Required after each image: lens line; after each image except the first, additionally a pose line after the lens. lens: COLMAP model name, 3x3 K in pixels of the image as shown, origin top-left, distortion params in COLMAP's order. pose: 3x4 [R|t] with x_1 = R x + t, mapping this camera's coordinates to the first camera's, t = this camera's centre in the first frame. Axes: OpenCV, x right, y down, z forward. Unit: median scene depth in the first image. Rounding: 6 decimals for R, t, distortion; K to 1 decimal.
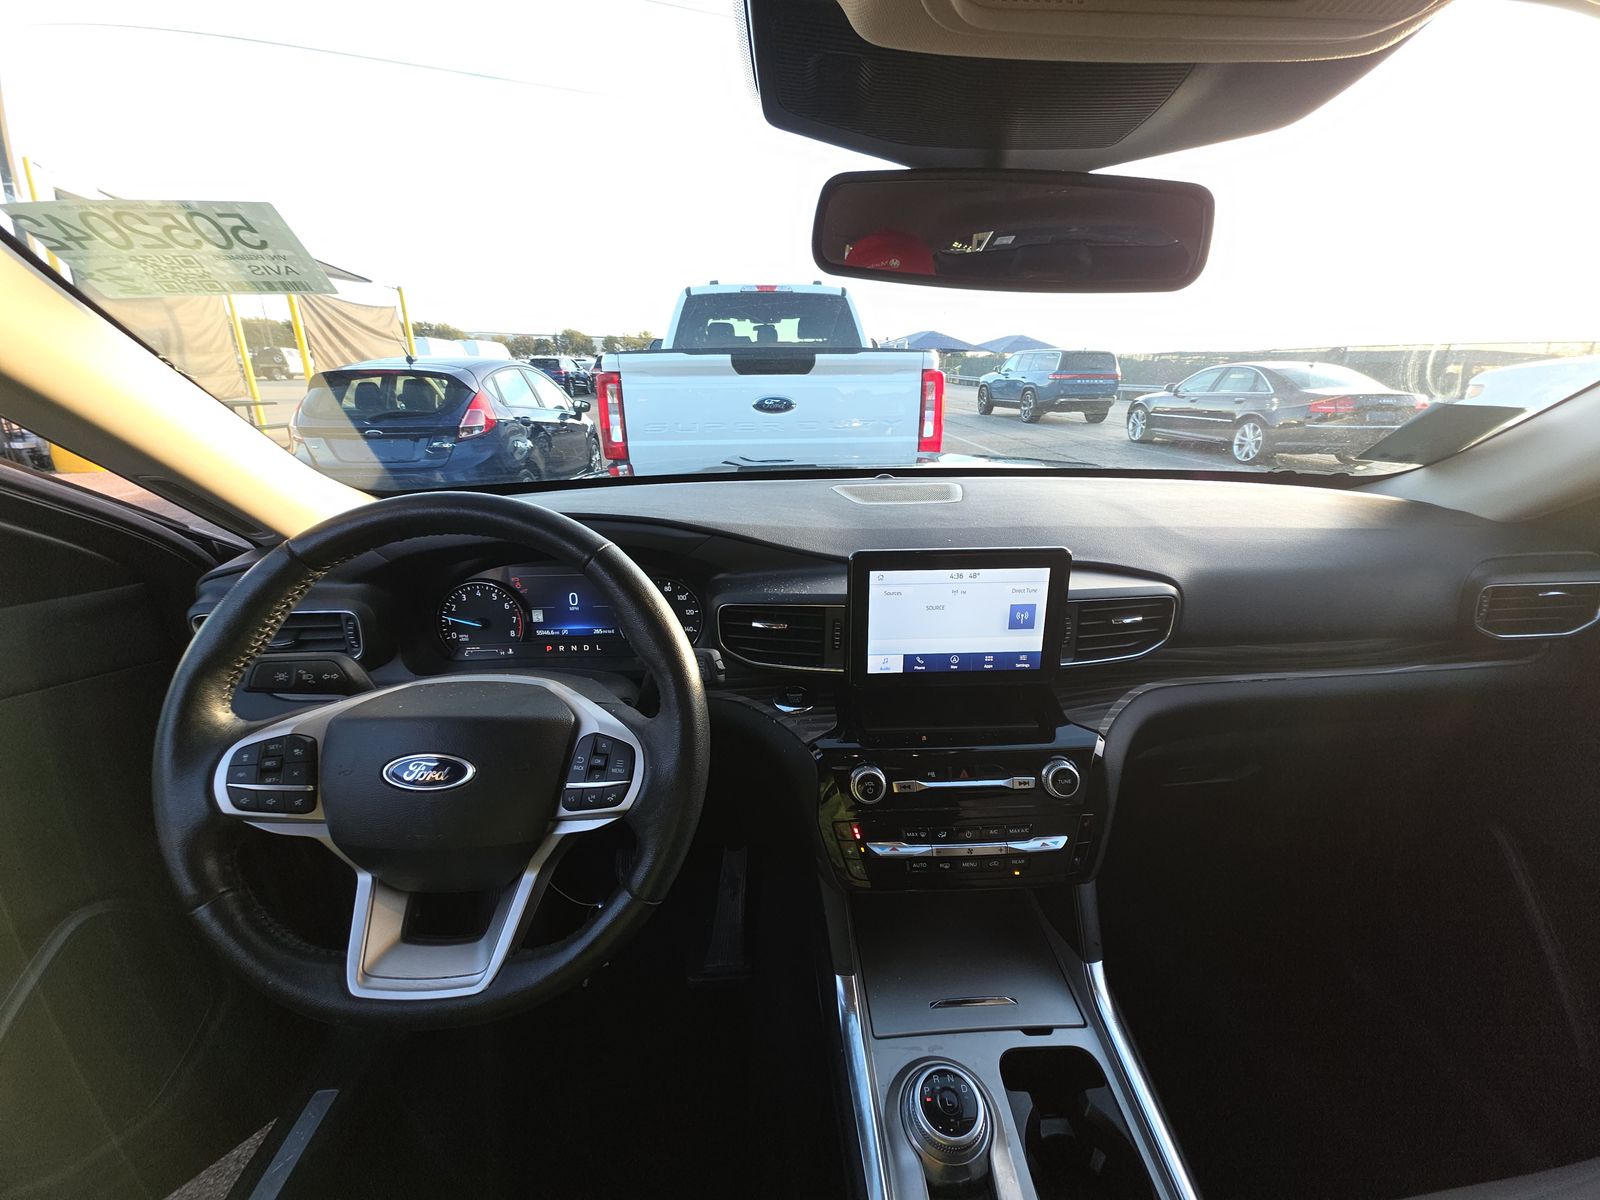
lens RADIAL K [[641.0, 0, 800.0], [0, 641.0, 600.0], [0, 0, 1]] dist [0.015624, -0.000244]
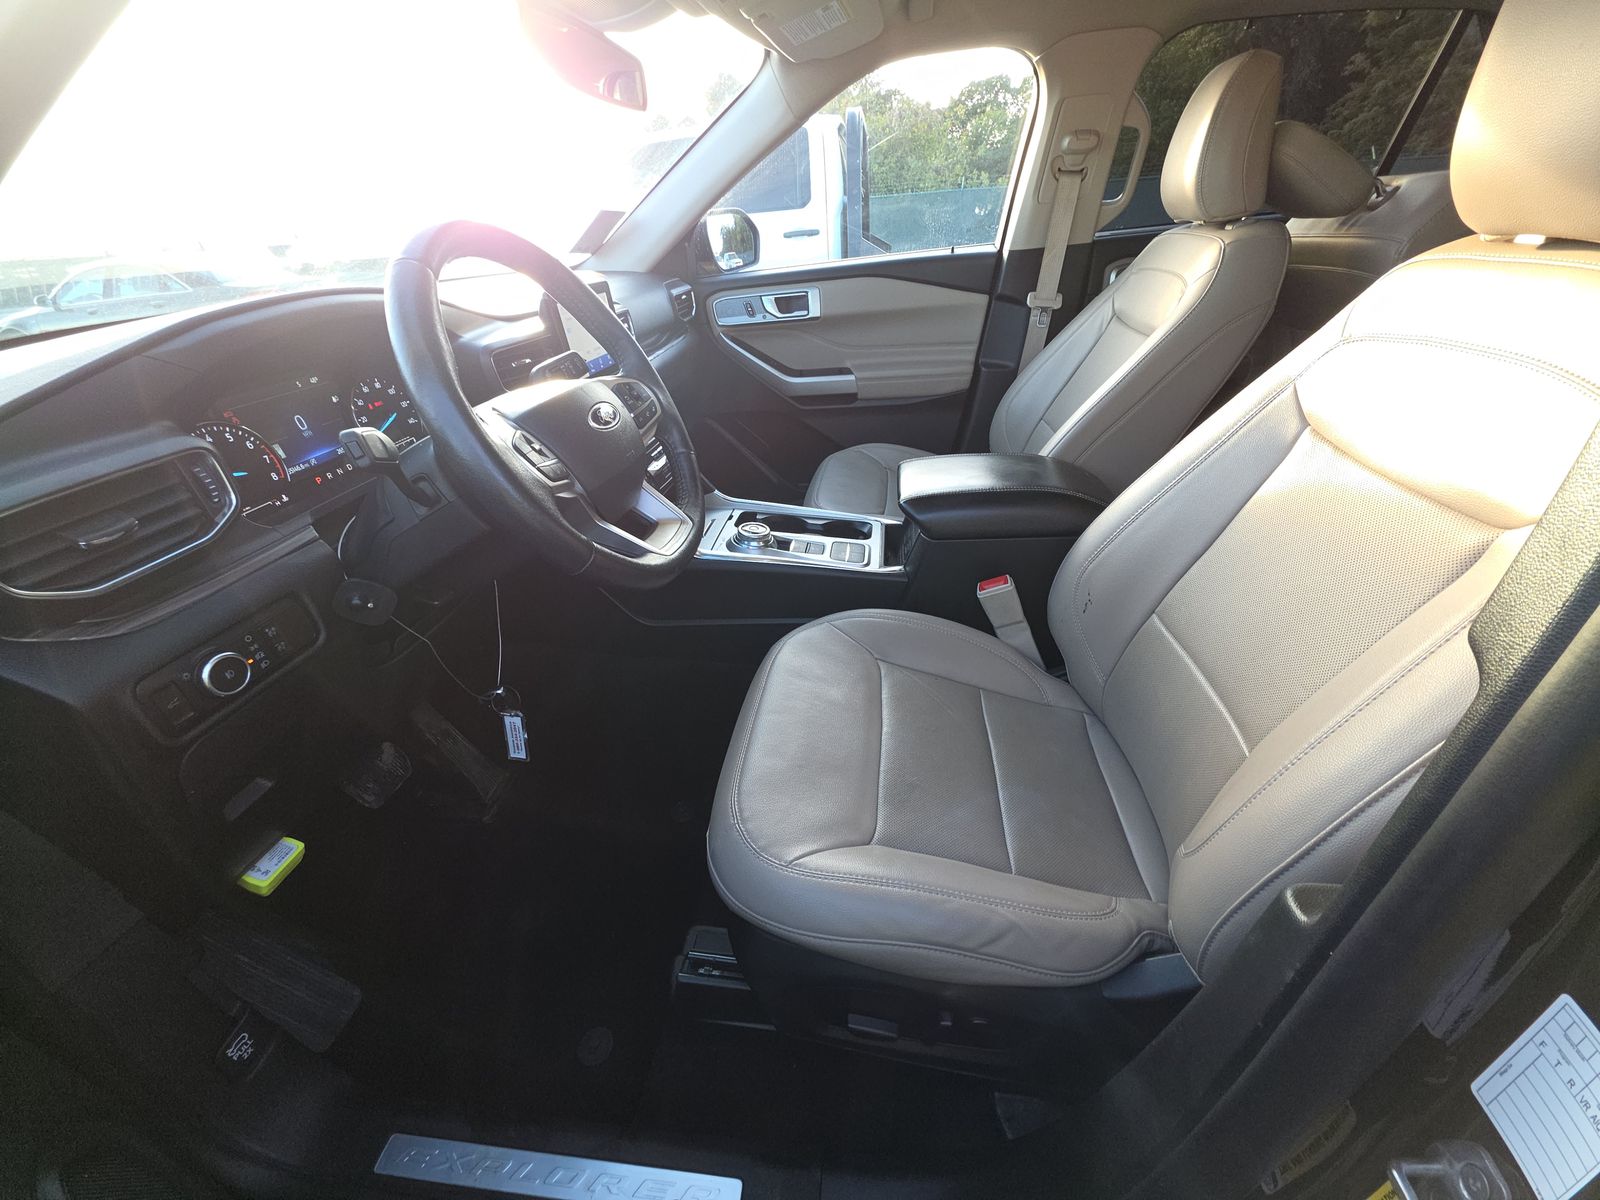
lens RADIAL K [[641.0, 0, 800.0], [0, 641.0, 600.0], [0, 0, 1]] dist [0.015624, -0.000244]
pose [[0.173610, -0.494888, 0.851438, -1.881642], [0.396351, 0.826567, 0.399616, 0.199332], [-0.901535, 0.268091, 0.339649, 0.229790]]
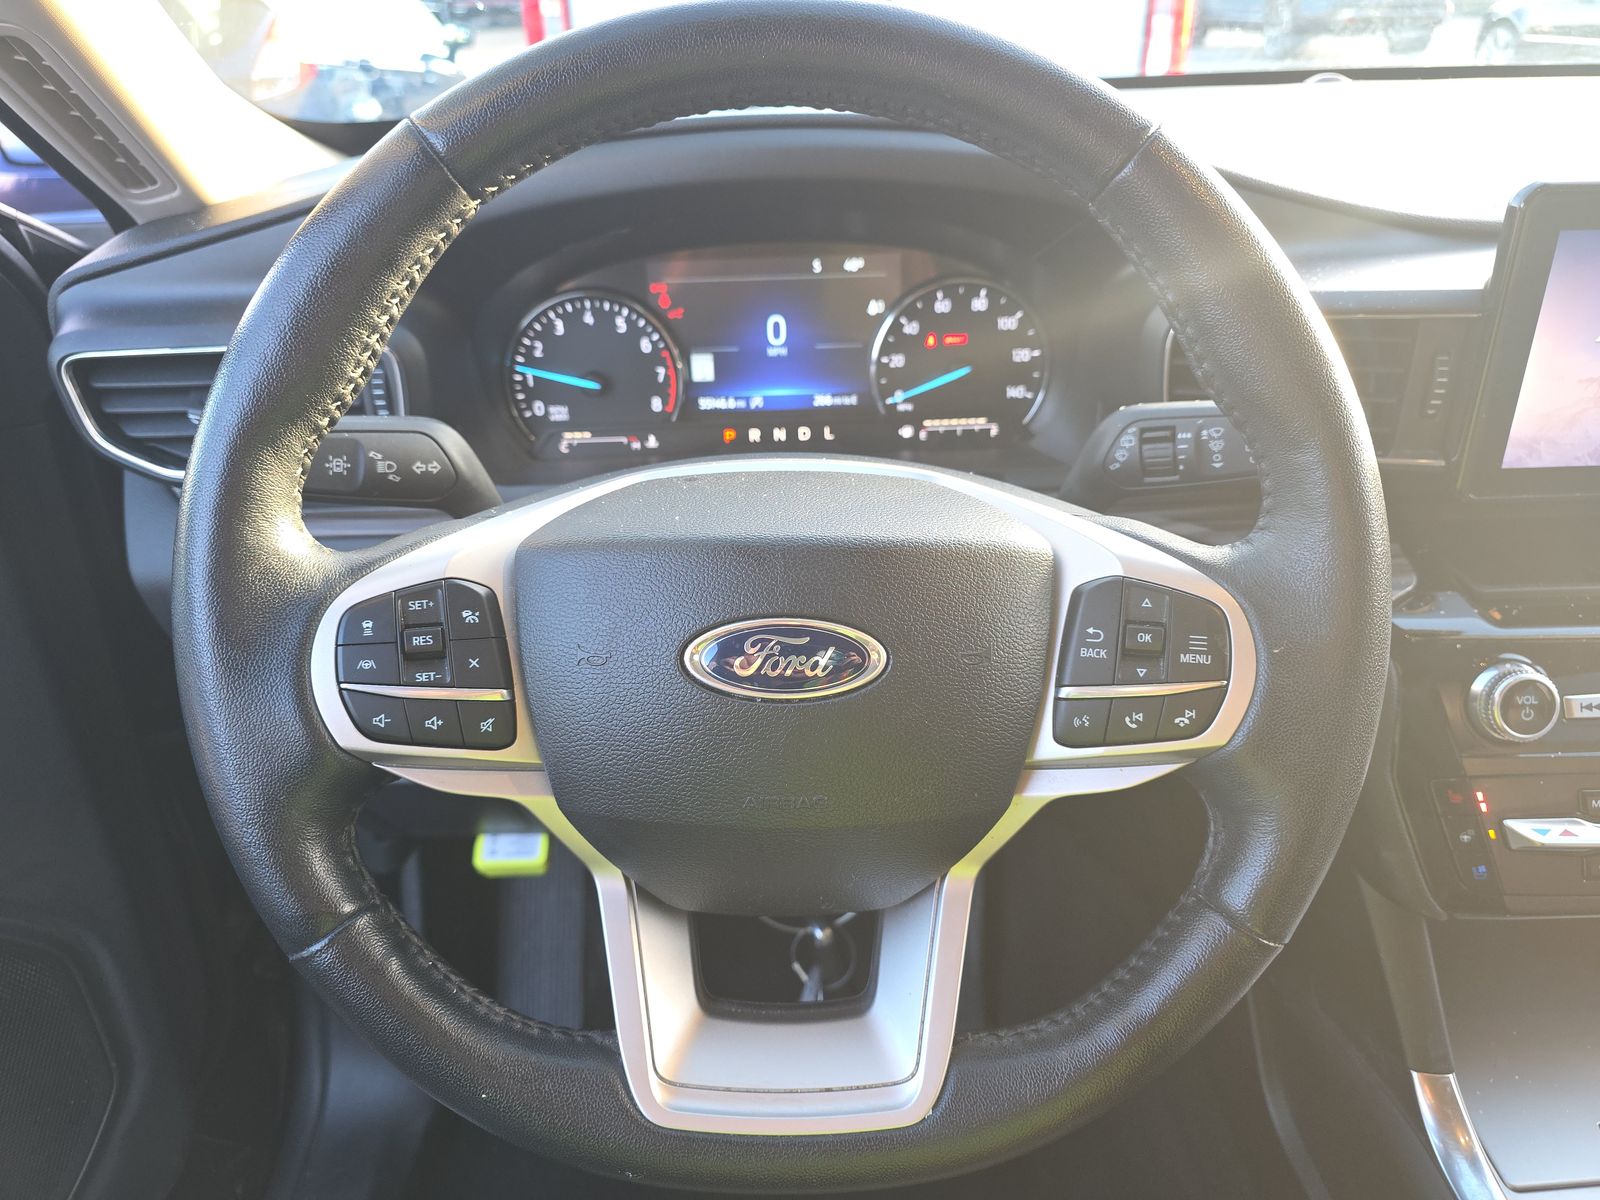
lens RADIAL K [[1118.7, 0, 800.0], [0, 1118.7, 600.0], [0, 0, 1]] dist [0.011824, -0.002170]
pose [[0.999474, -0.003599, -0.032234, -0.521821], [0.008927, 0.985966, 0.166707, 0.096844], [0.031182, -0.166907, 0.985479, 0.250038]]
